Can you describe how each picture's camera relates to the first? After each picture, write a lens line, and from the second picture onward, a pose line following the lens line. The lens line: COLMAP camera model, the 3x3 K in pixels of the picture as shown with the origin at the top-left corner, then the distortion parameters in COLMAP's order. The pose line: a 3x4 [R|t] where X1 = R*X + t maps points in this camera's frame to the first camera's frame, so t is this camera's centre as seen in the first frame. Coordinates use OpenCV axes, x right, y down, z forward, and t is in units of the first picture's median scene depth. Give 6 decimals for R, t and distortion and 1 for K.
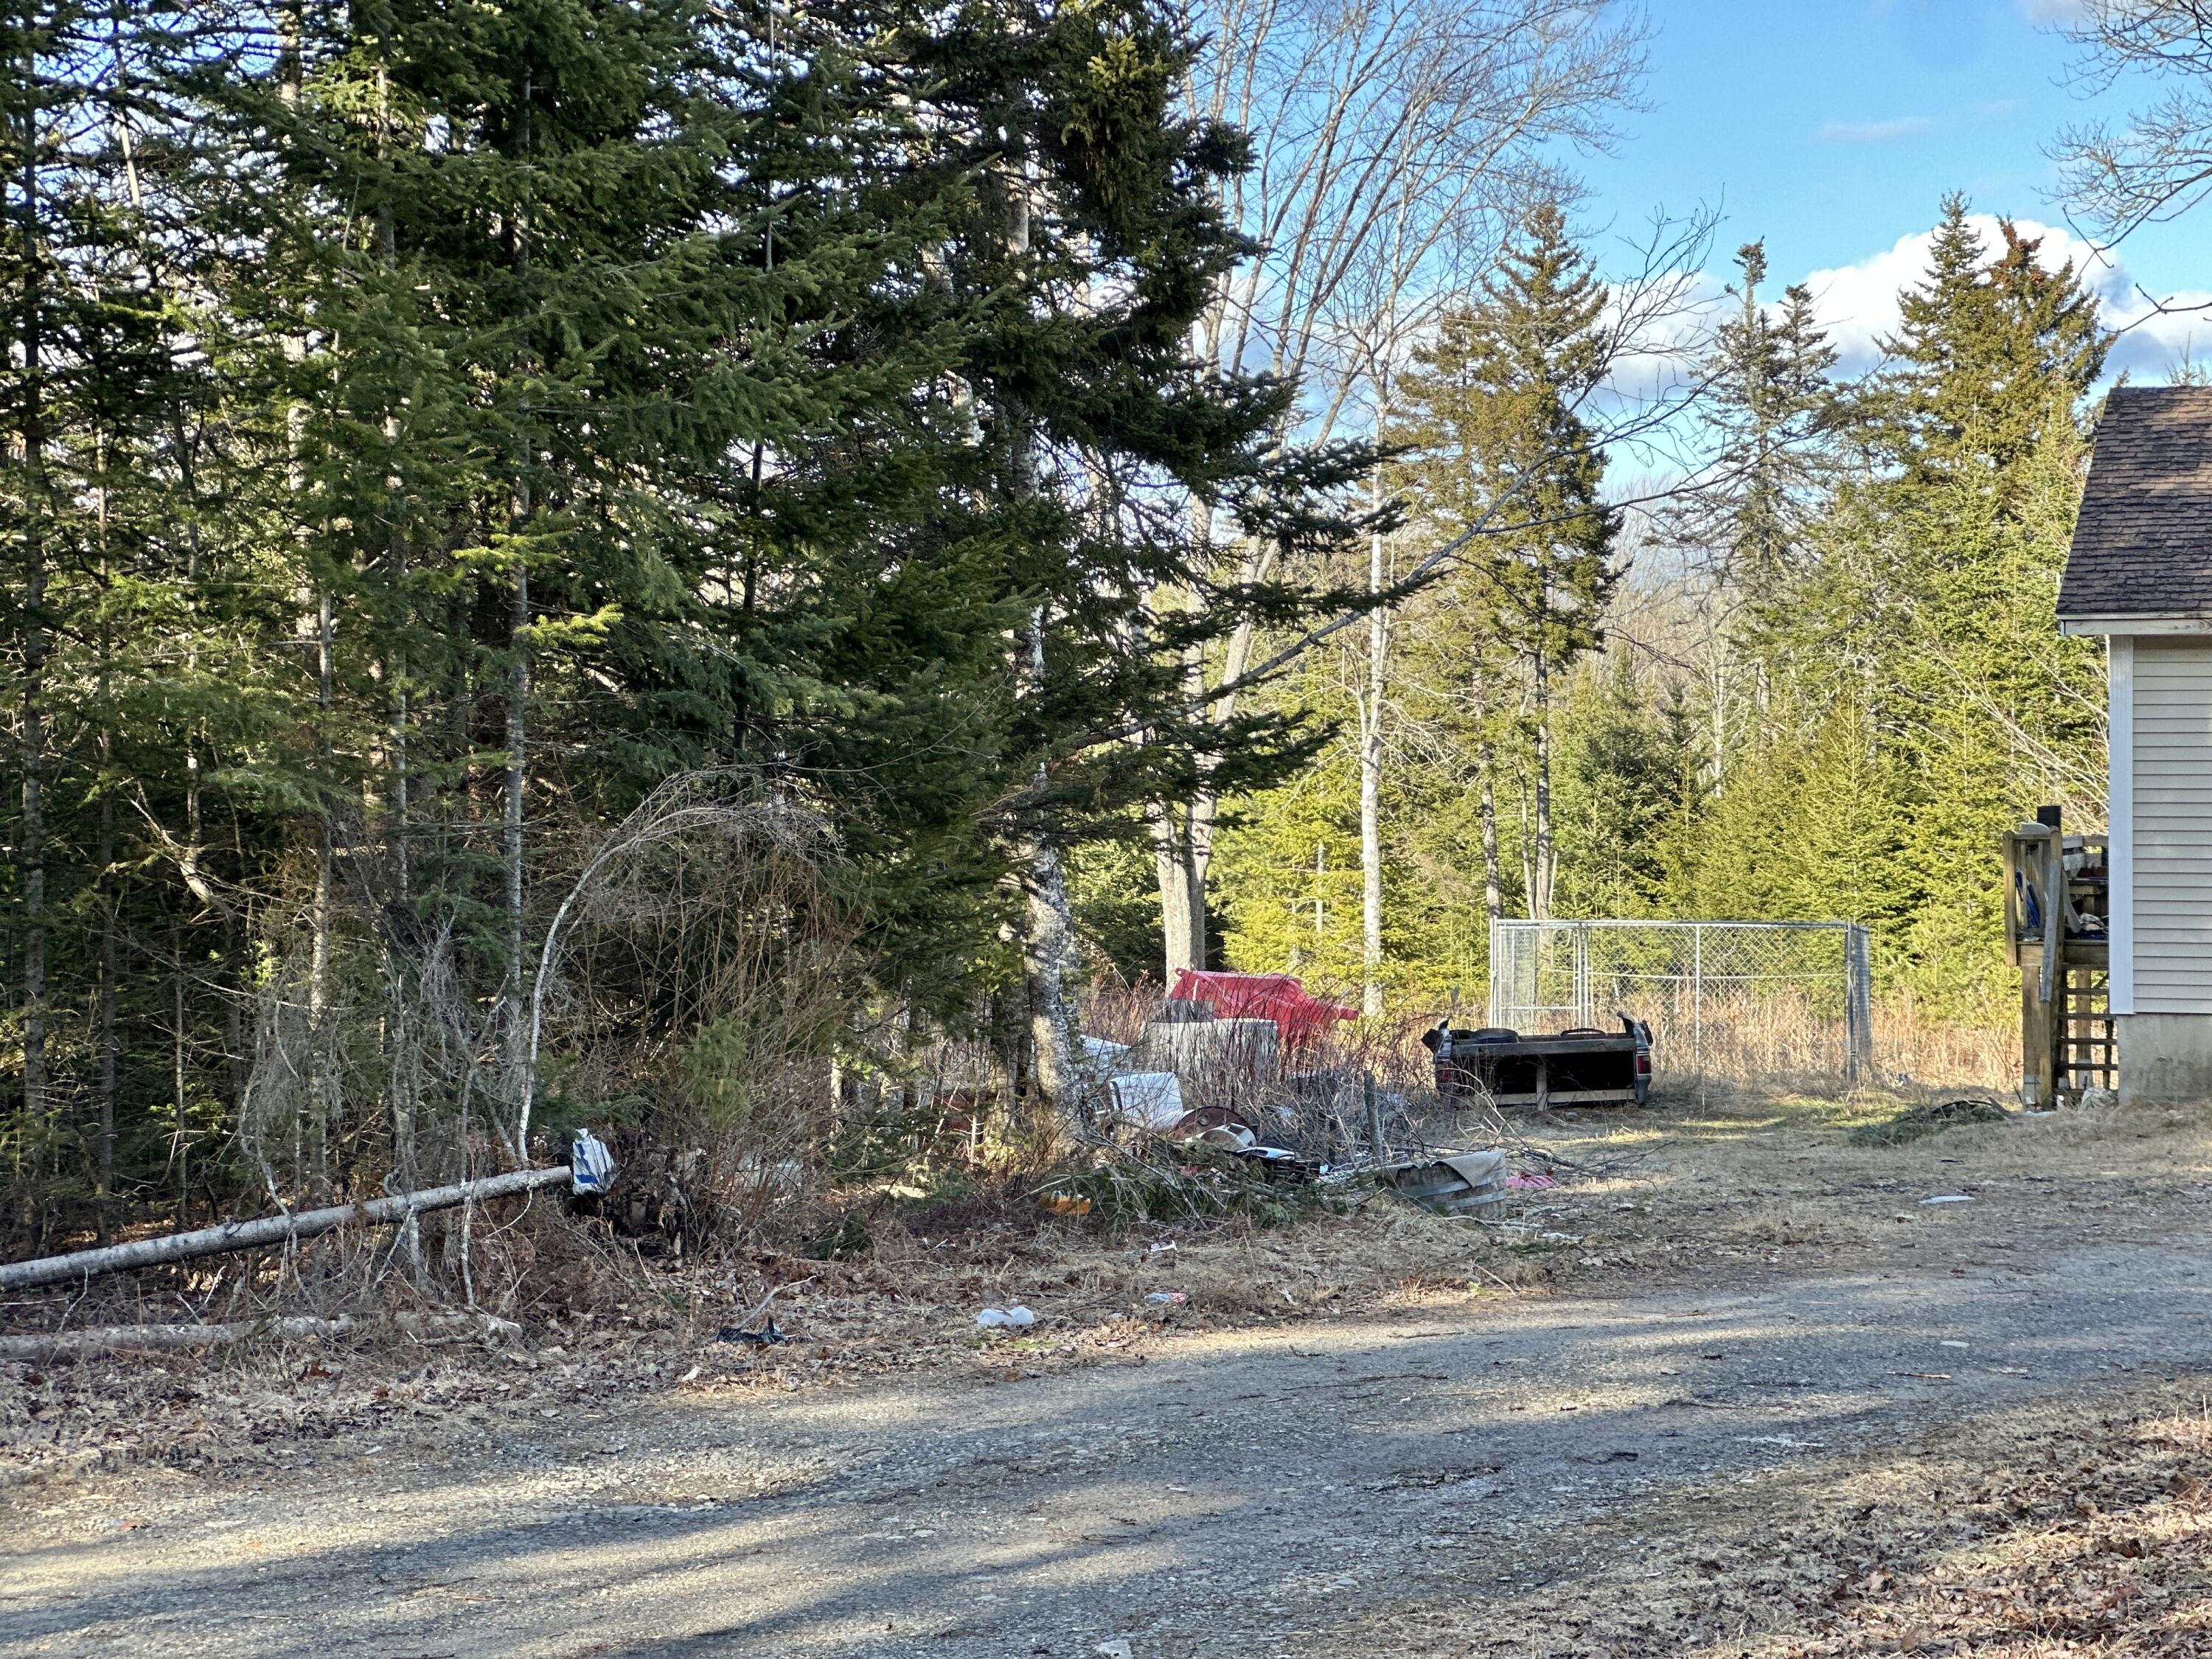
lens RADIAL K [[4988.8, 0, 1137.1], [0, 4988.8, 785.7], [0, 0, 1]] dist [-0.167218, 6.103854]
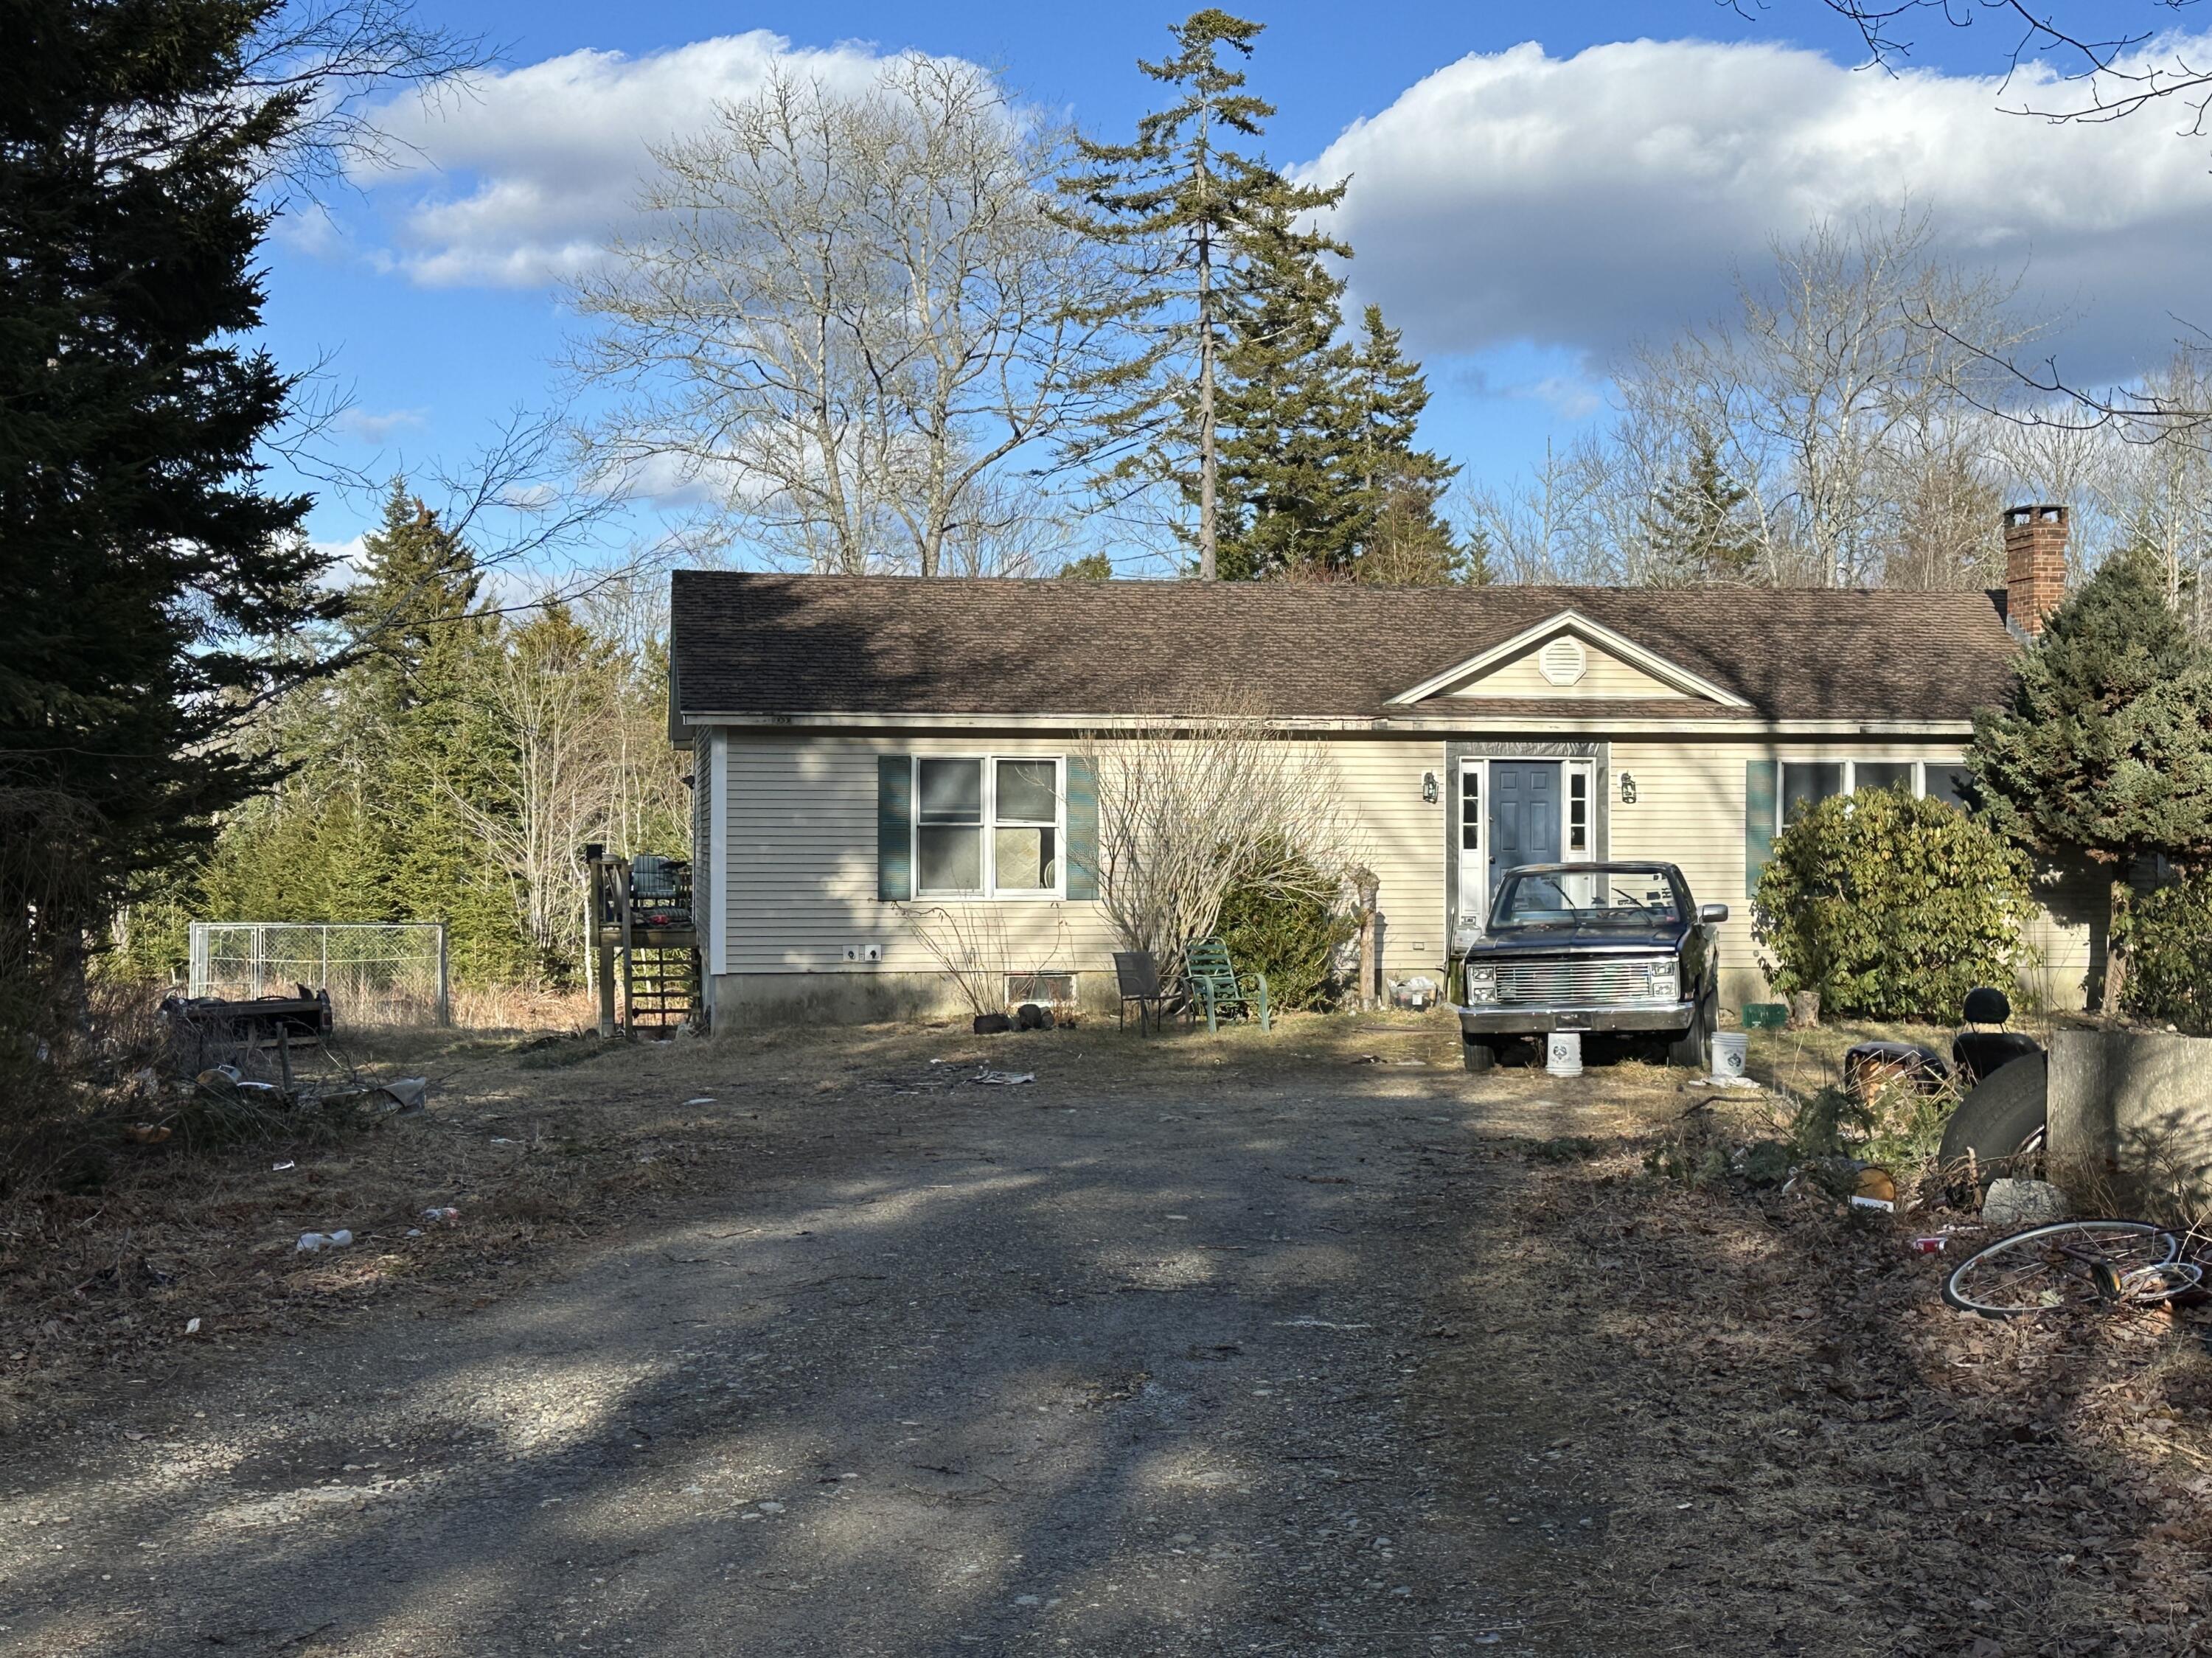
lens RADIAL K [[2850.4, 0, 1075.1], [0, 2850.4, 835.5], [0, 0, 1]] dist [0.122410, -0.020027]
pose [[0.904683, 0.005531, 0.426048, -0.037667], [-0.002248, 0.999964, -0.008209, 0.005079], [-0.426078, 0.006469, 0.904663, 0.084733]]
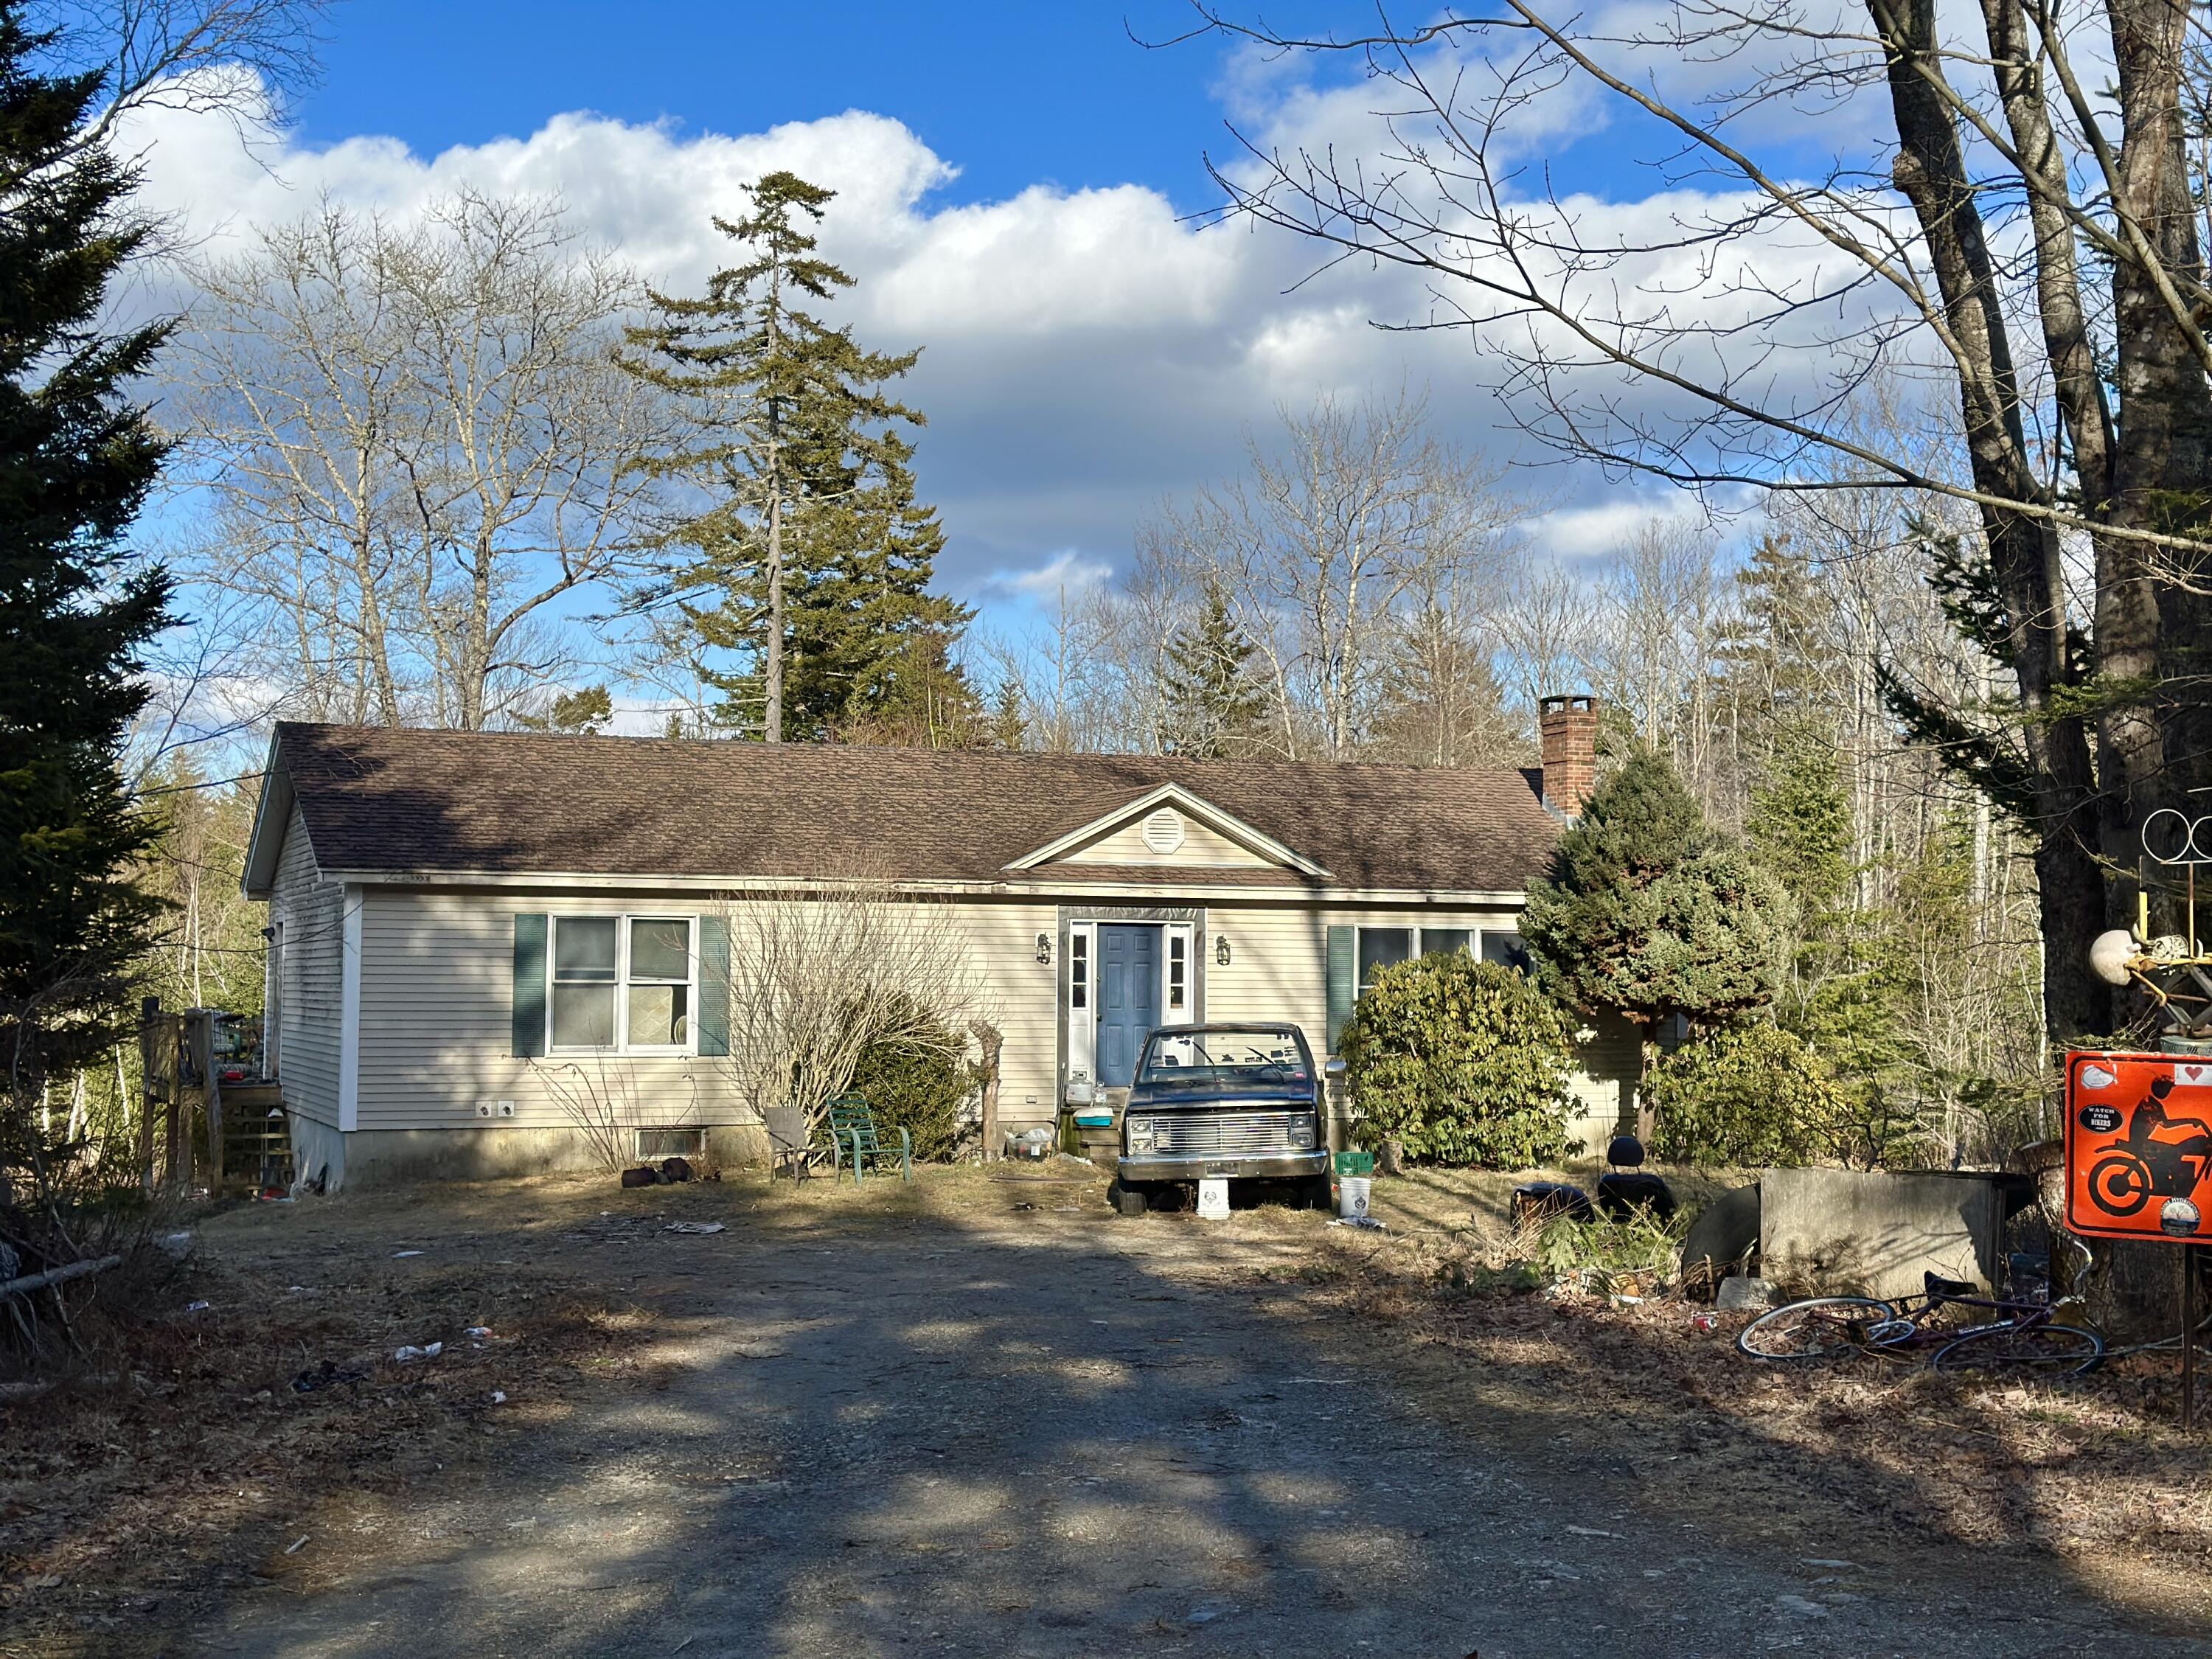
lens RADIAL K [[3107.0, 0, 1106.0], [0, 3107.0, 829.5], [0, 0, 1]] dist [0.168240, -0.334127]
pose [[0.797250, 0.039381, 0.602363, -0.099458], [-0.007449, 0.998436, -0.055417, 0.002509], [-0.603603, 0.039694, 0.796296, 0.049103]]
